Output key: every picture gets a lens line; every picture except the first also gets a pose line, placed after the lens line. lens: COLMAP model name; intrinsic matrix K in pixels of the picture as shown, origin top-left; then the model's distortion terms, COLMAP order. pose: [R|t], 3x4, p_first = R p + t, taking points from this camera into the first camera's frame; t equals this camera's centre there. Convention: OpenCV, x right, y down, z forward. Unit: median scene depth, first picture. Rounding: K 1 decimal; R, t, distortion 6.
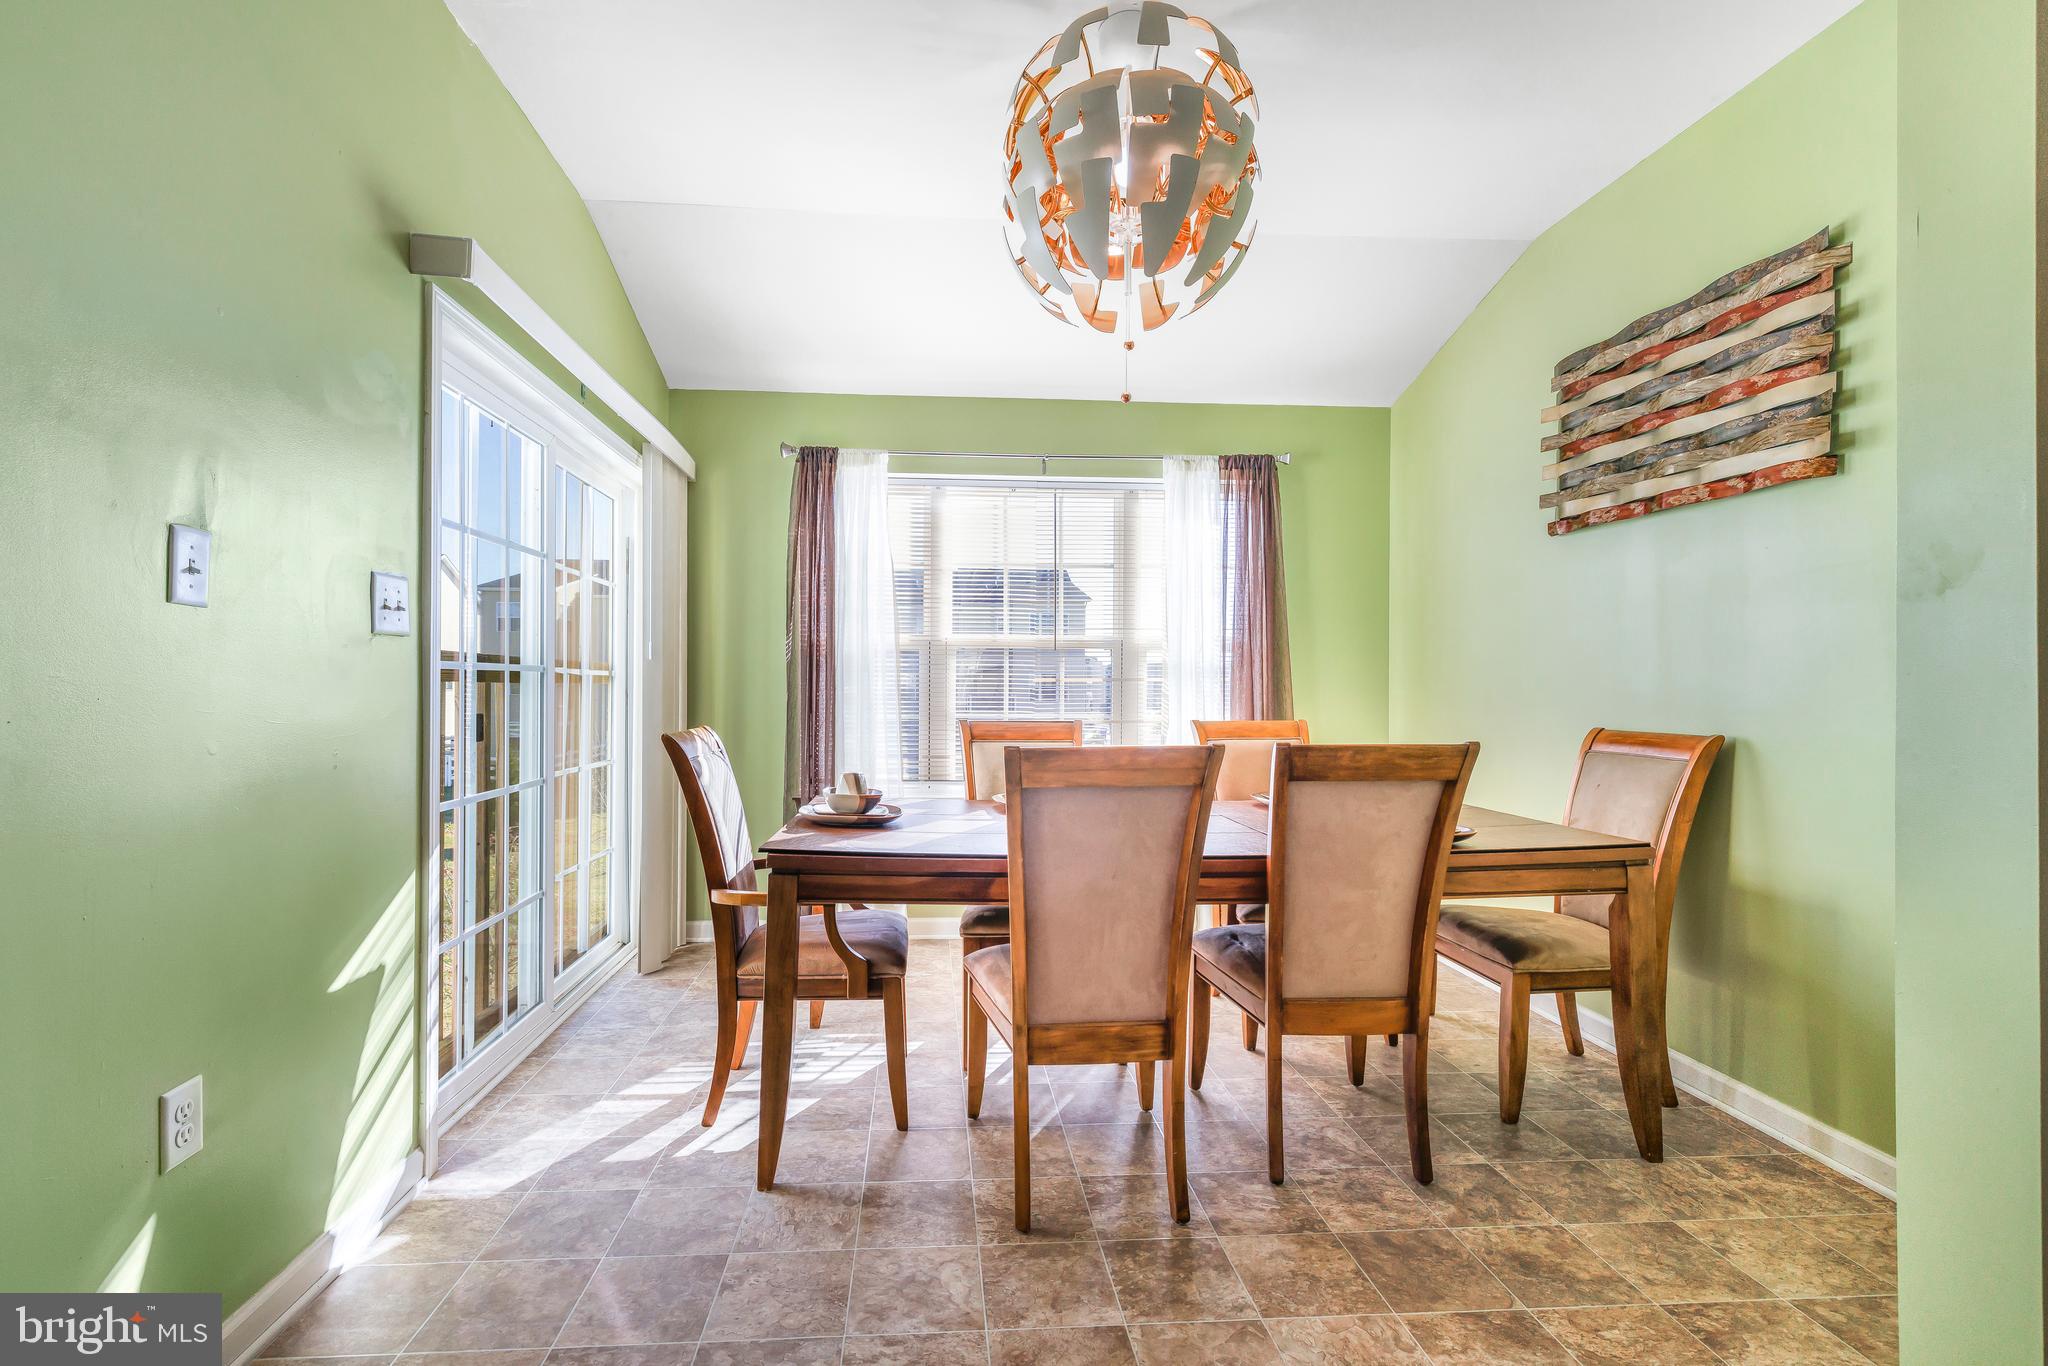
lens RADIAL K [[903.2, 0, 982.2], [0, 903.2, 681.2], [0, 0, 1]] dist [-0.000774, -0.000316]
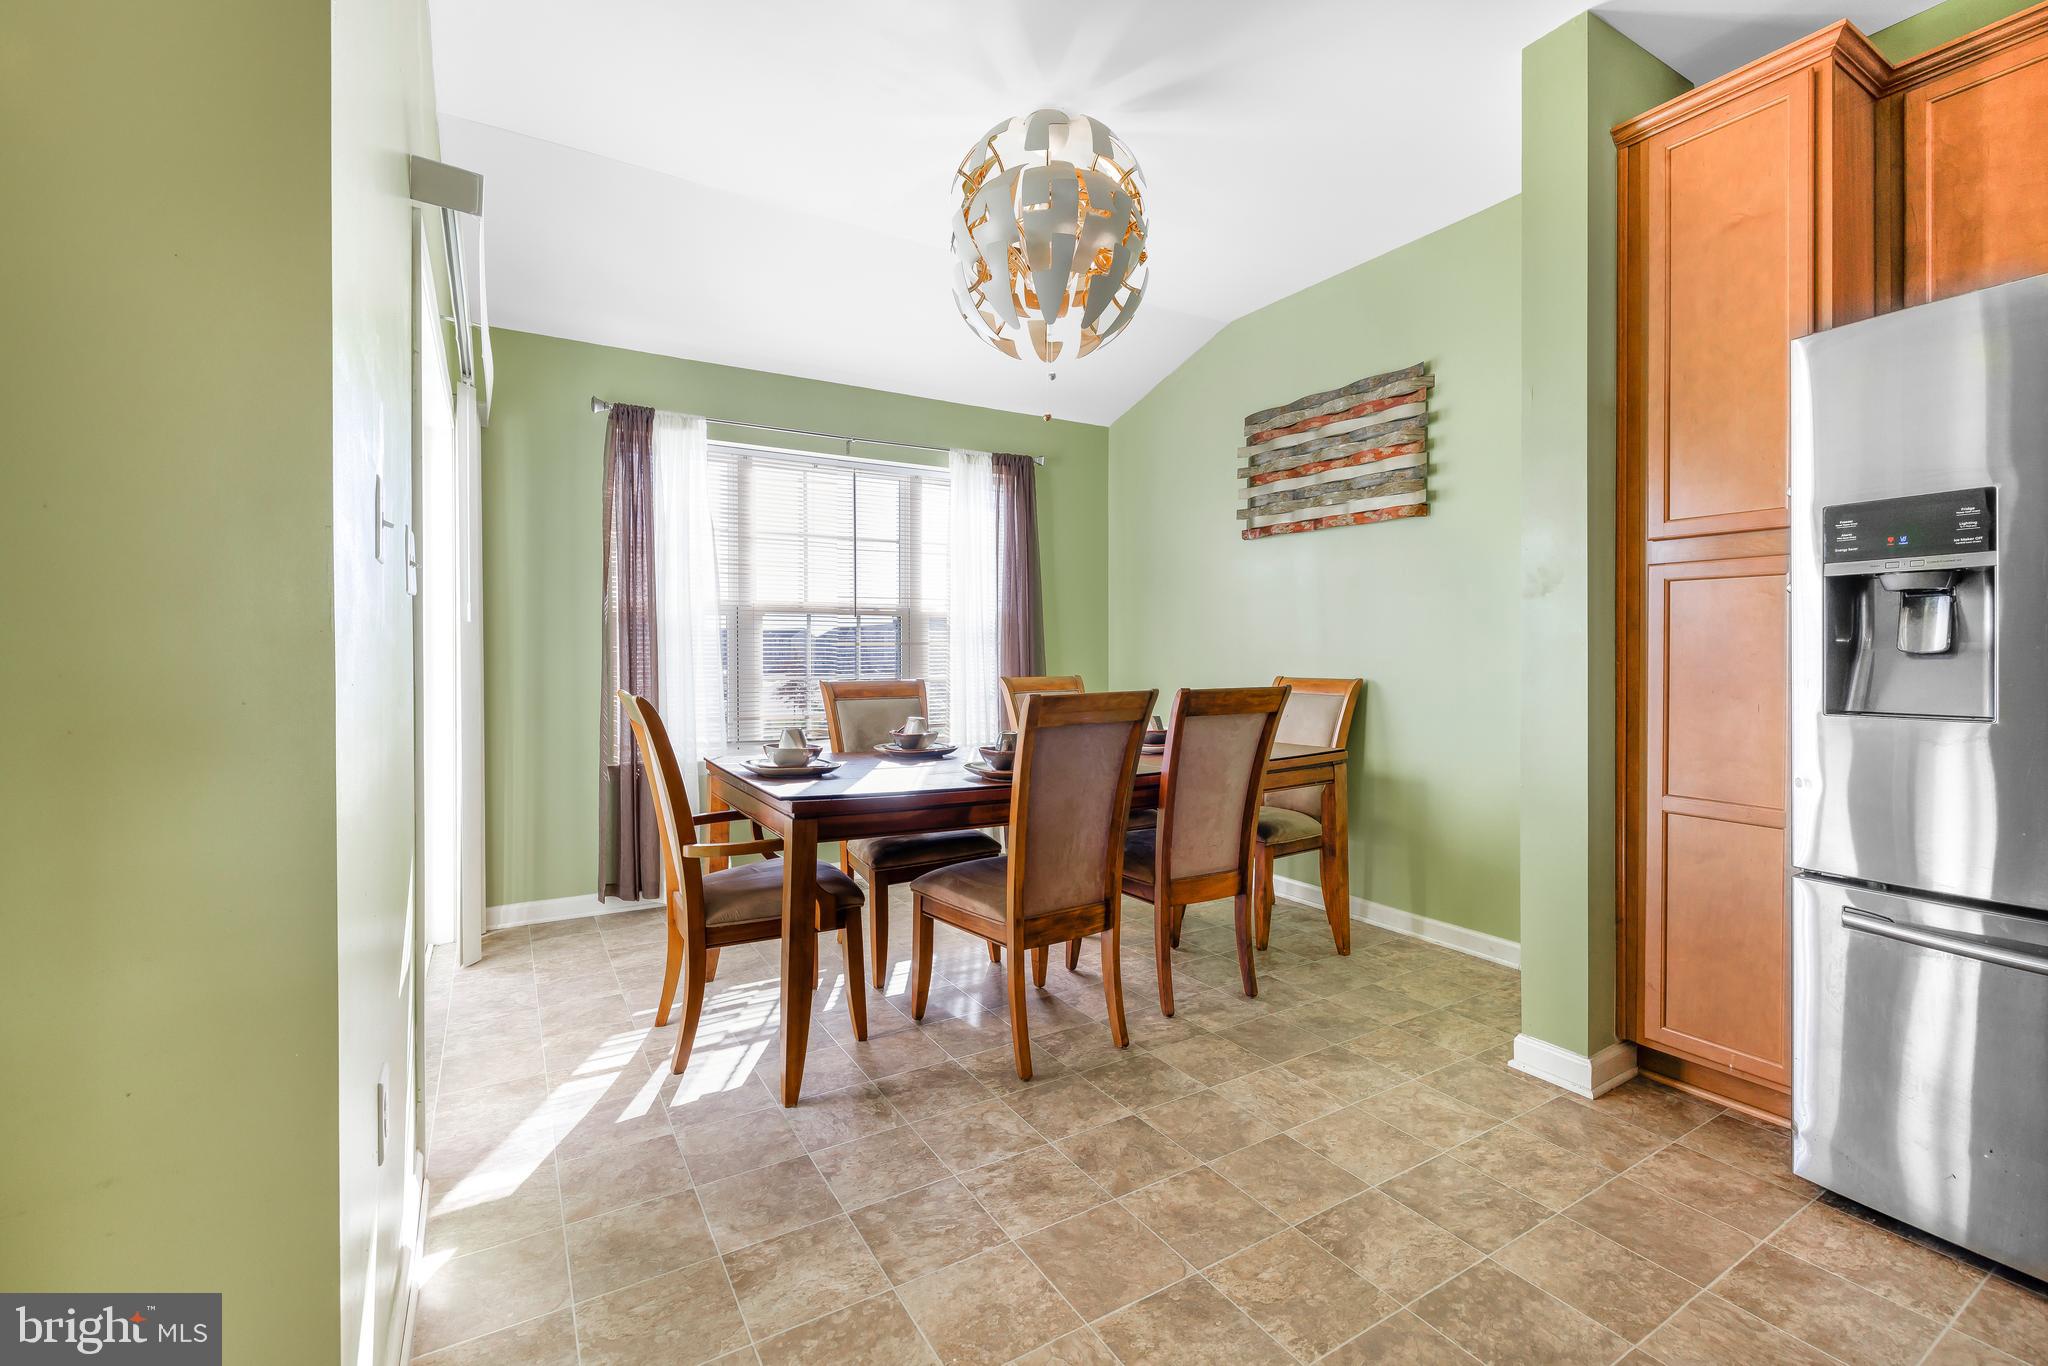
lens RADIAL K [[885.3, 0, 1015.0], [0, 885.3, 667.2], [0, 0, 1]] dist [0.000078, 0.000634]
pose [[0.886302, -0.017043, 0.462794, -0.311234], [0.007367, 0.999715, 0.022707, 0.002757], [-0.463049, -0.016716, 0.886175, -0.047207]]
